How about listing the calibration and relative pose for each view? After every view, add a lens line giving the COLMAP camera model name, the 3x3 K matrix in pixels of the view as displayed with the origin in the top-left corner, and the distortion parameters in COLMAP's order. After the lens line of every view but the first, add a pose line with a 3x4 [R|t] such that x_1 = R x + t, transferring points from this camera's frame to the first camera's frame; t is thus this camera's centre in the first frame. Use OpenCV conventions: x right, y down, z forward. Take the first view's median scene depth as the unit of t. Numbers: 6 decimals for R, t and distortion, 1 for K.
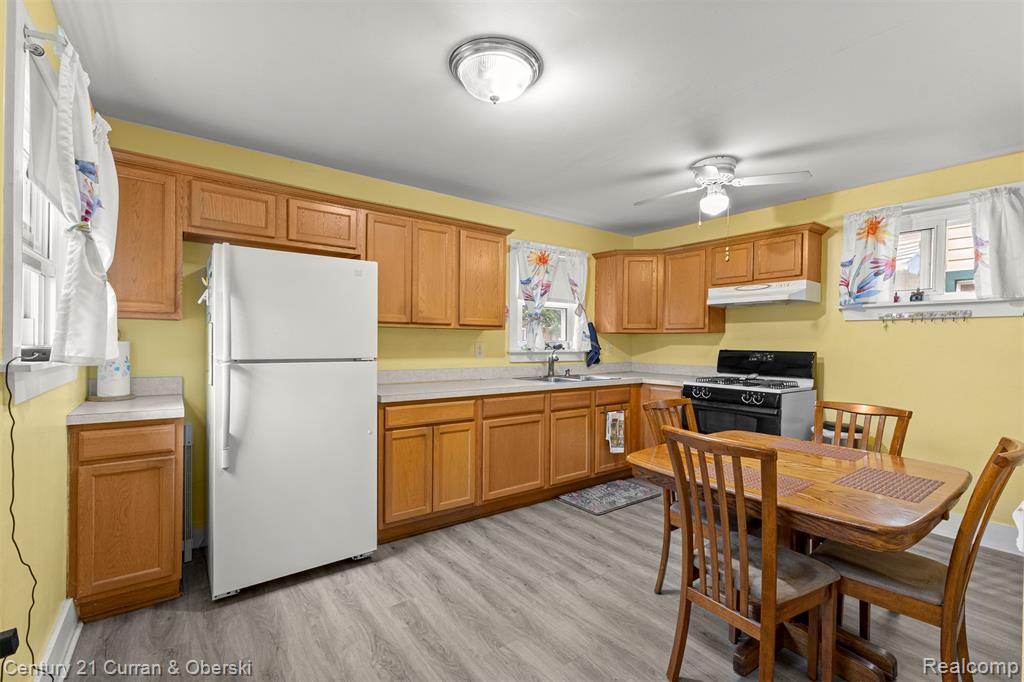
lens RADIAL K [[446.0, 0, 519.2], [0, 446.0, 349.2], [0, 0, 1]] dist [-0.000081, 0.000235]
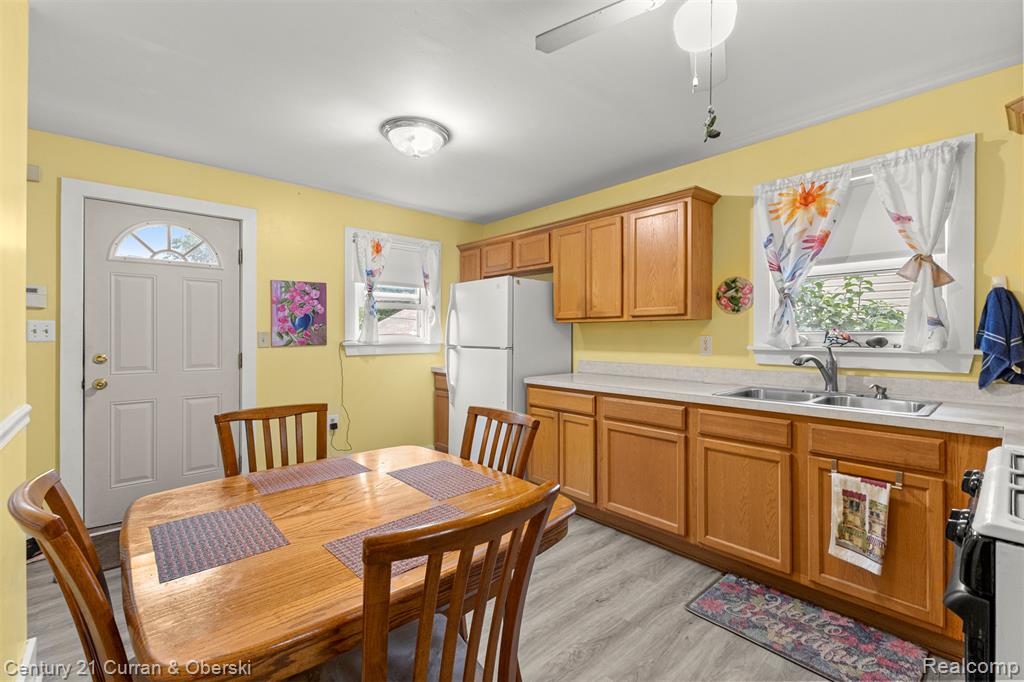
lens RADIAL K [[446.0, 0, 517.2], [0, 446.0, 335.6], [0, 0, 1]] dist [-0.000081, 0.000235]
pose [[0.083359, -0.009786, -0.996472, 0.735551], [-0.014971, 0.999827, -0.011071, -0.001245], [0.996407, 0.015841, 0.083198, 0.662033]]
